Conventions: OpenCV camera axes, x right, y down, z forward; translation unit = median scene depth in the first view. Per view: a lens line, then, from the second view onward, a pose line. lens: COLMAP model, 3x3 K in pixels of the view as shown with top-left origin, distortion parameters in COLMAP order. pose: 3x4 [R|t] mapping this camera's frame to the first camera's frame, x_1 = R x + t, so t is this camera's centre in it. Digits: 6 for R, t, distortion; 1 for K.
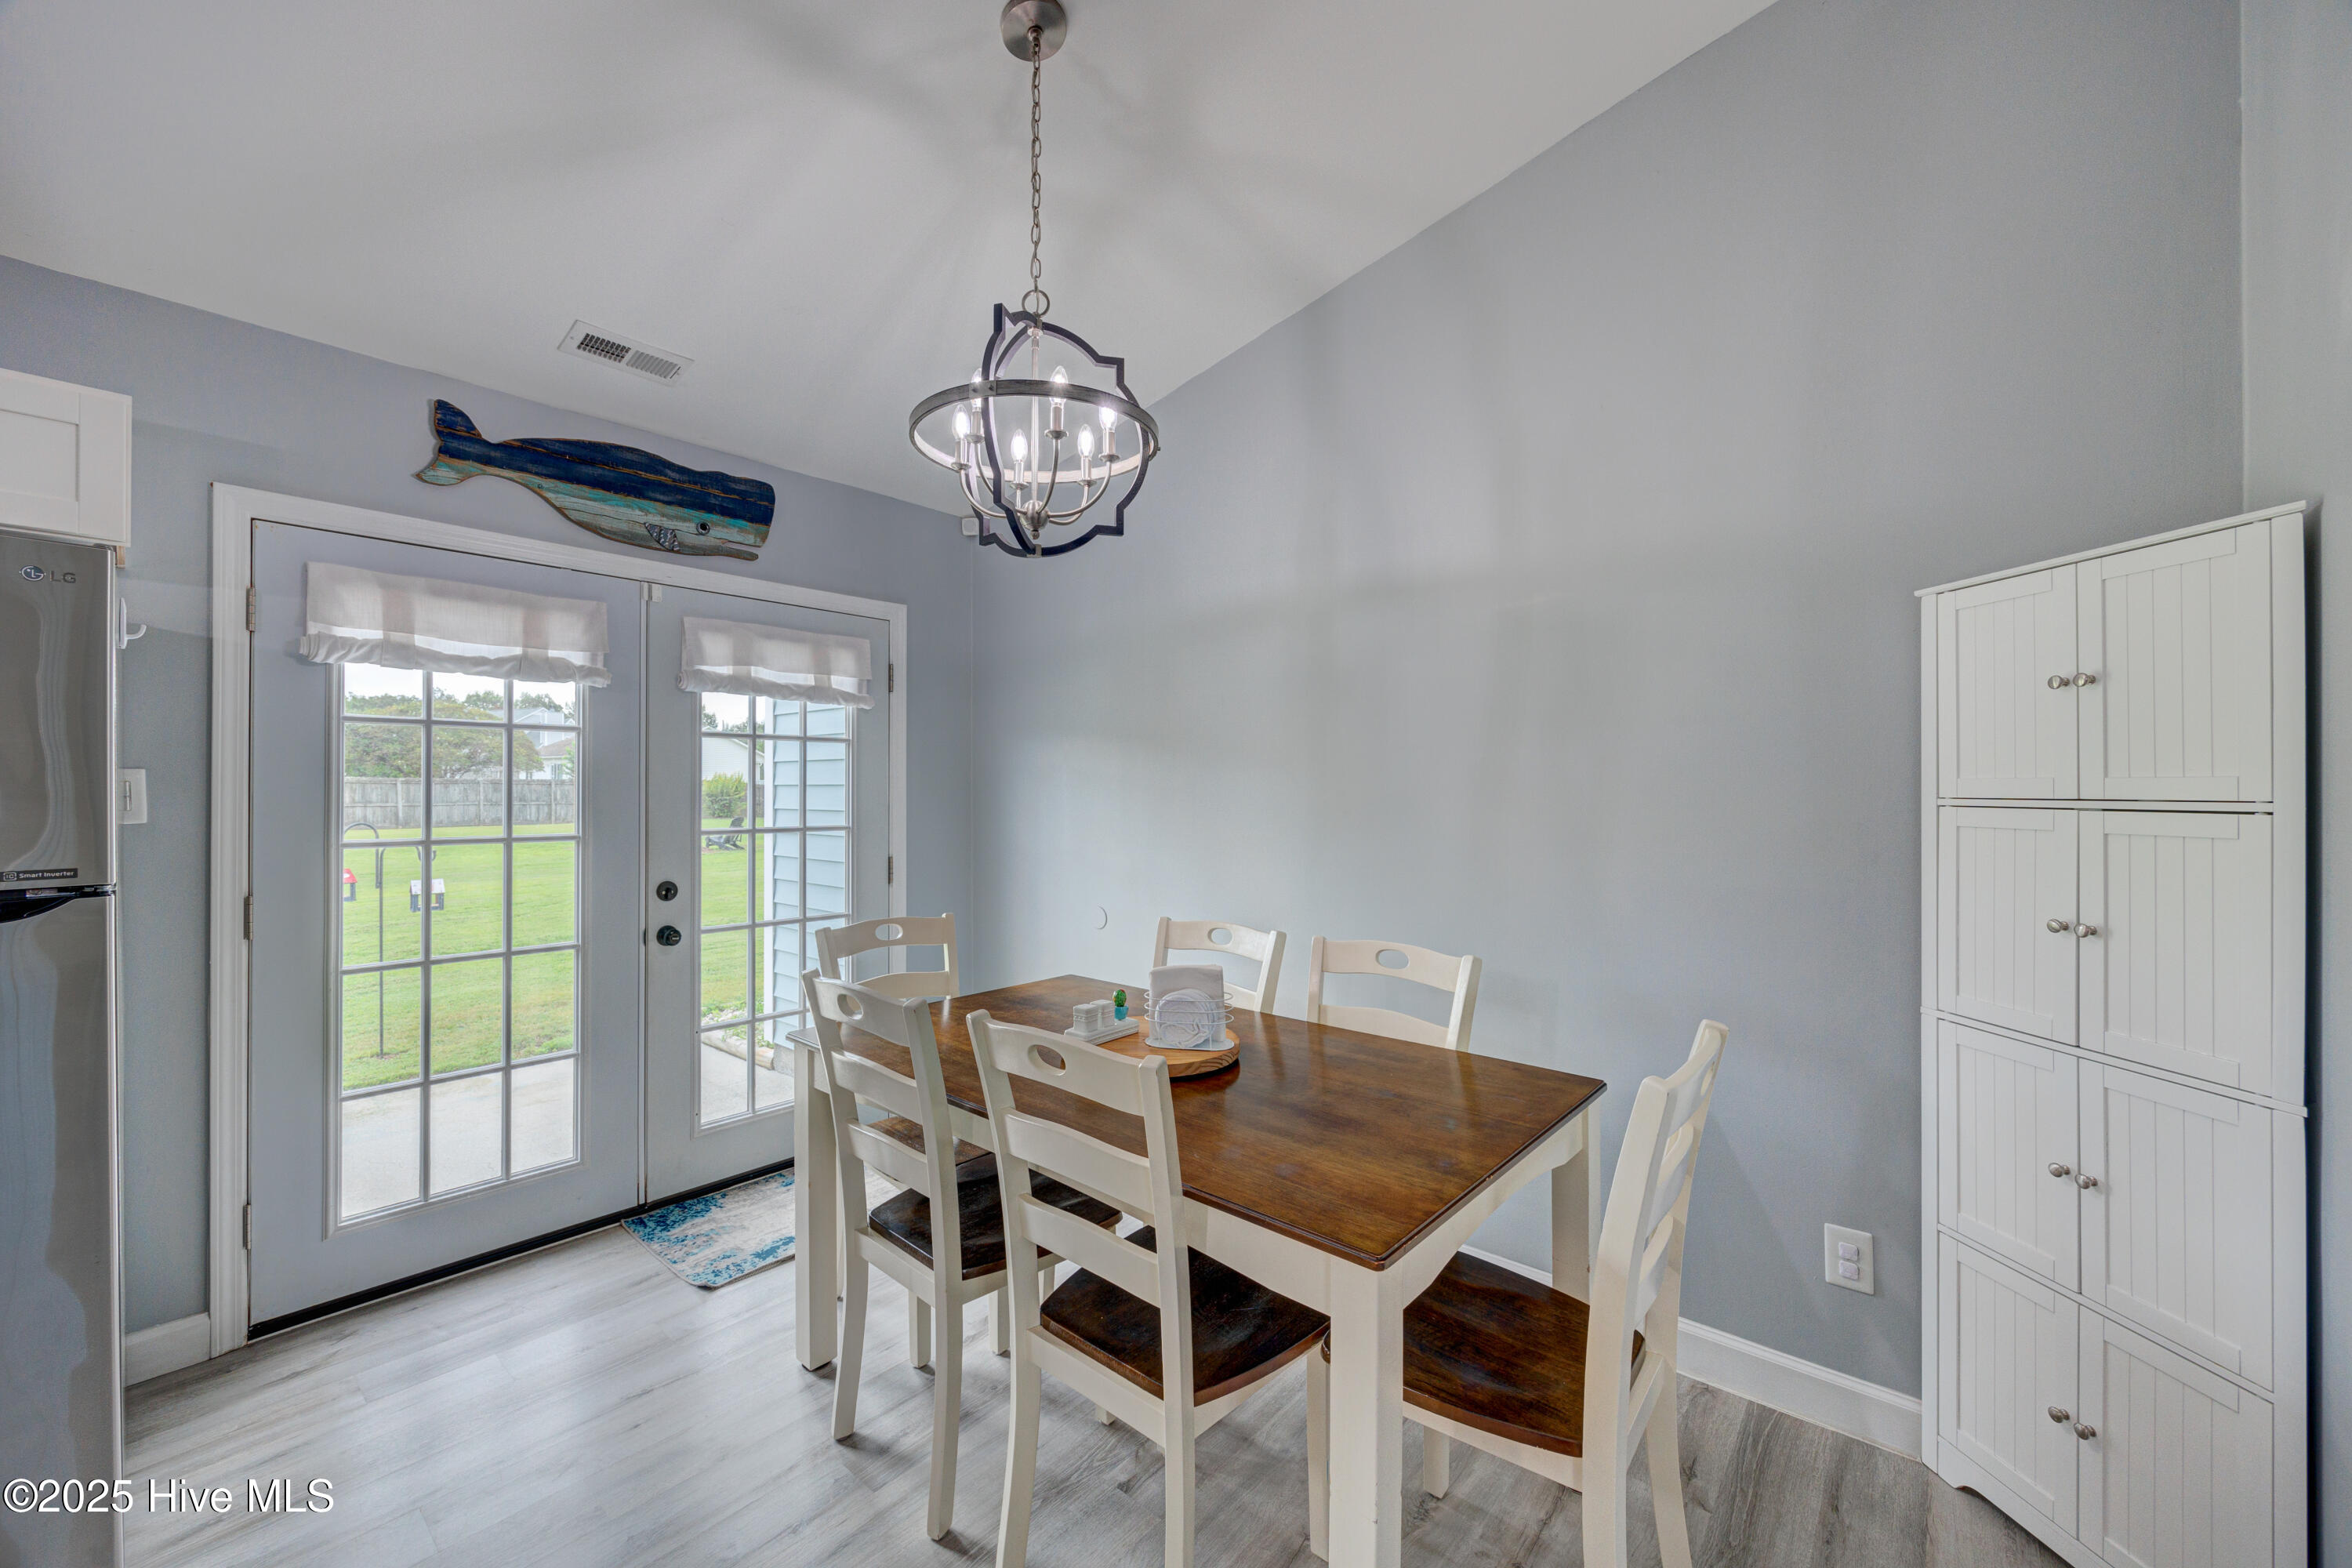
lens RADIAL K [[923.6, 0, 1178.6], [0, 923.6, 788.8], [0, 0, 1]] dist [-0.000795, 0.000050]
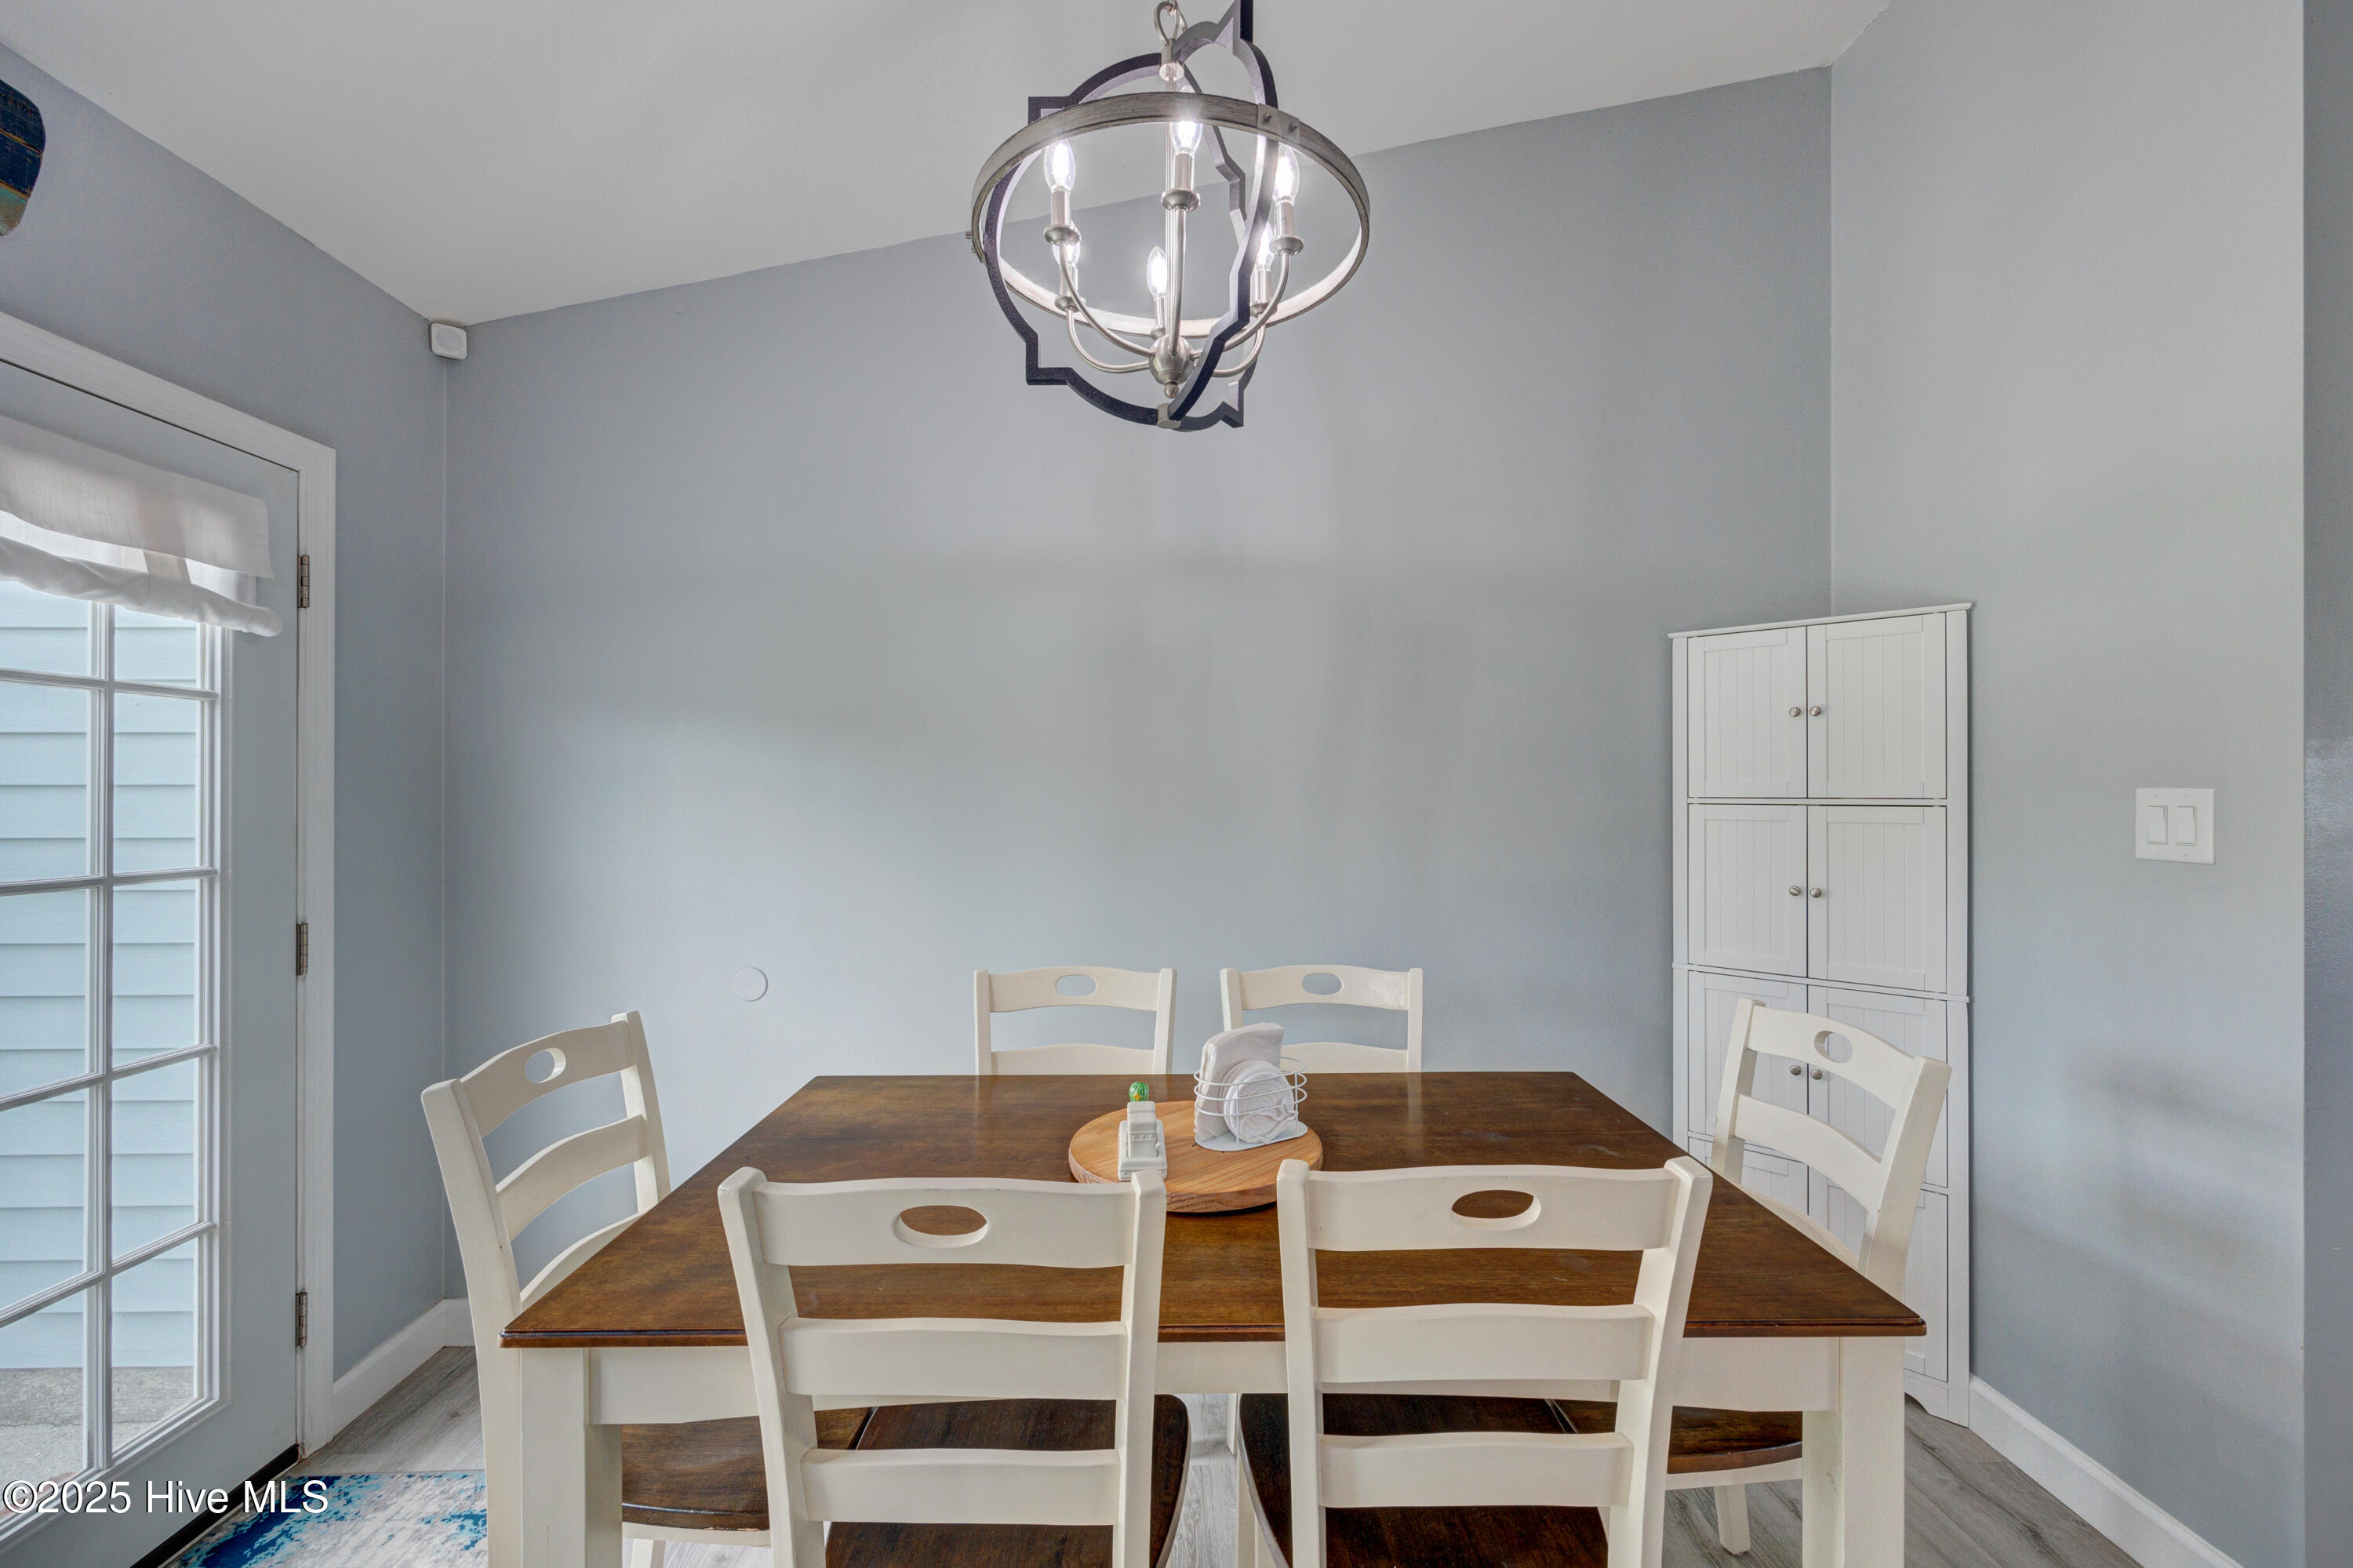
lens RADIAL K [[949.5, 0, 1195.3], [0, 949.5, 787.0], [0, 0, 1]] dist [-0.000066, -0.000241]
pose [[0.737955, 0.000784, 0.674850, -0.380319], [0.001639, 0.999994, -0.002954, -0.001181], [-0.674848, 0.003286, 0.737949, 0.330550]]
